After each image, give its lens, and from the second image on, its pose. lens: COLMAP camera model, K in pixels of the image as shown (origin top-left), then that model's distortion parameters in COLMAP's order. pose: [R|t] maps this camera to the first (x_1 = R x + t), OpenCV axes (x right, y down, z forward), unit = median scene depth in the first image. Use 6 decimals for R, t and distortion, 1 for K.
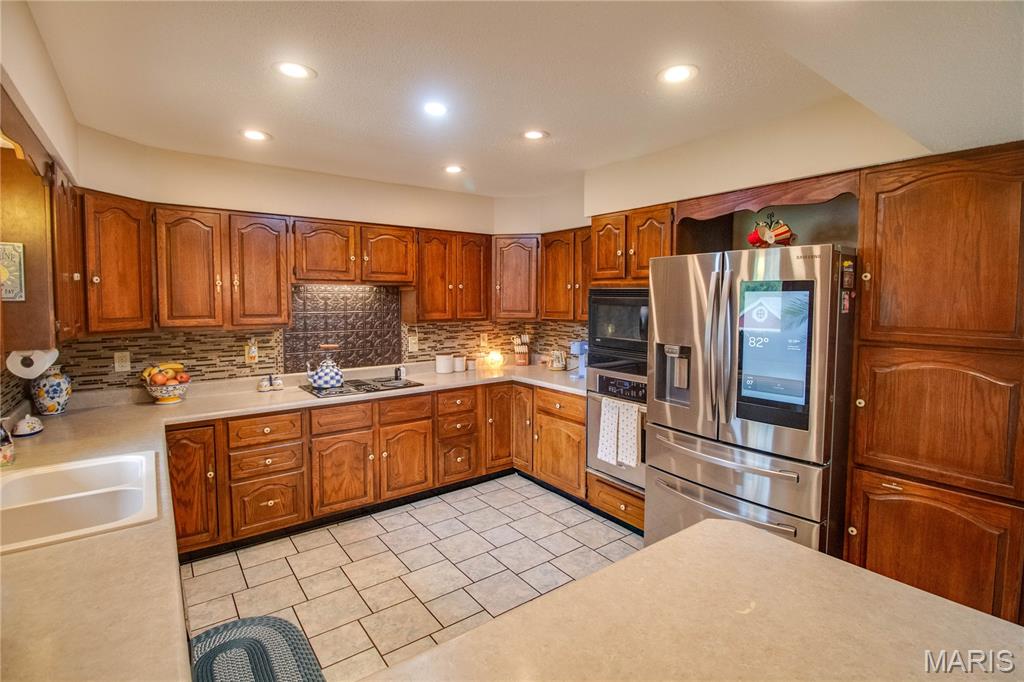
lens RADIAL K [[487.5, 0, 514.7], [0, 487.5, 327.4], [0, 0, 1]] dist [0.002054, -0.012271]
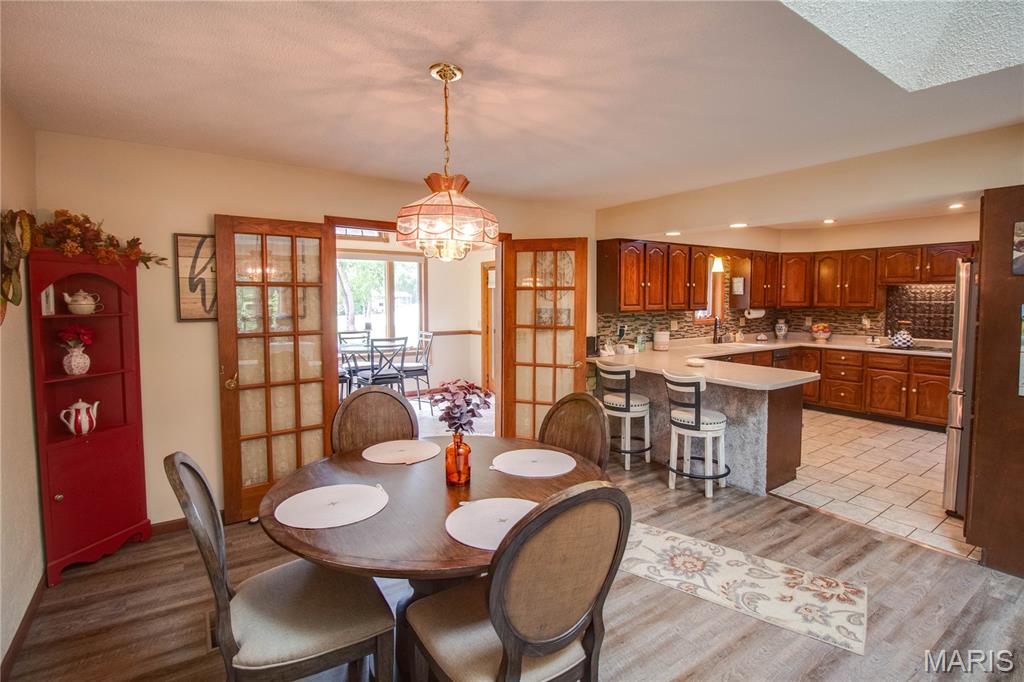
lens RADIAL K [[498.3, 0, 517.3], [0, 498.3, 324.3], [0, 0, 1]] dist [-0.001571, -0.013597]
pose [[-0.033853, 0.053293, -0.998005, 1.428598], [-0.056874, 0.996856, 0.055161, 0.029885], [0.997807, 0.058628, -0.030715, -0.270409]]
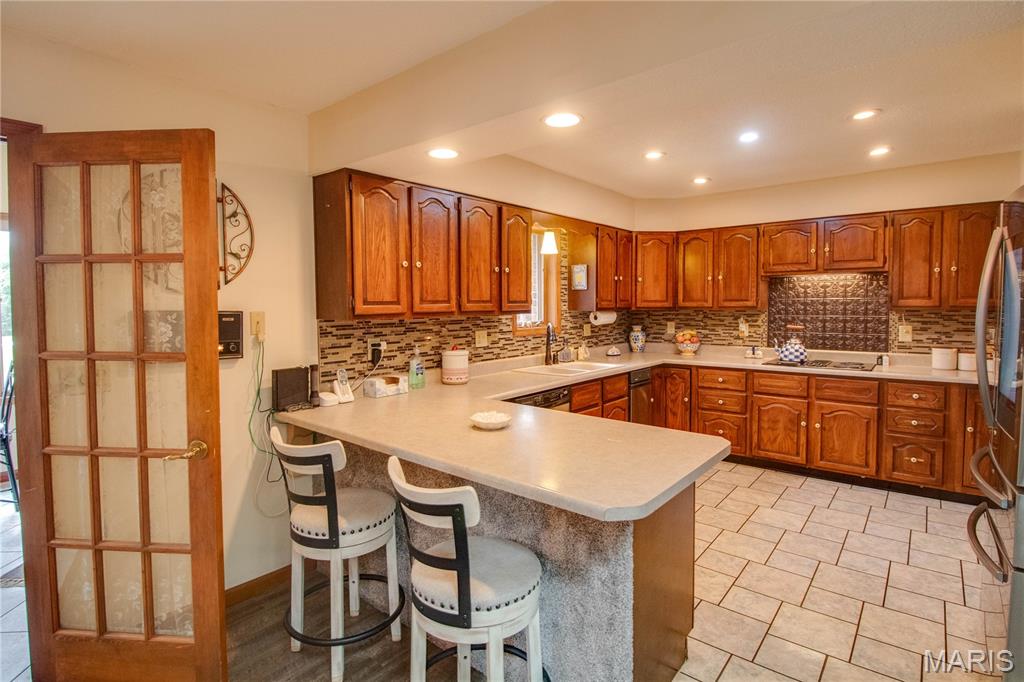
lens RADIAL K [[498.3, 0, 517.3], [0, 498.3, 324.3], [0, 0, 1]] dist [-0.001571, -0.013597]
pose [[0.234454, 0.036054, -0.971459, 0.682111], [-0.050751, 0.998403, 0.024805, 0.038534], [0.970802, 0.043487, 0.235909, 0.062518]]
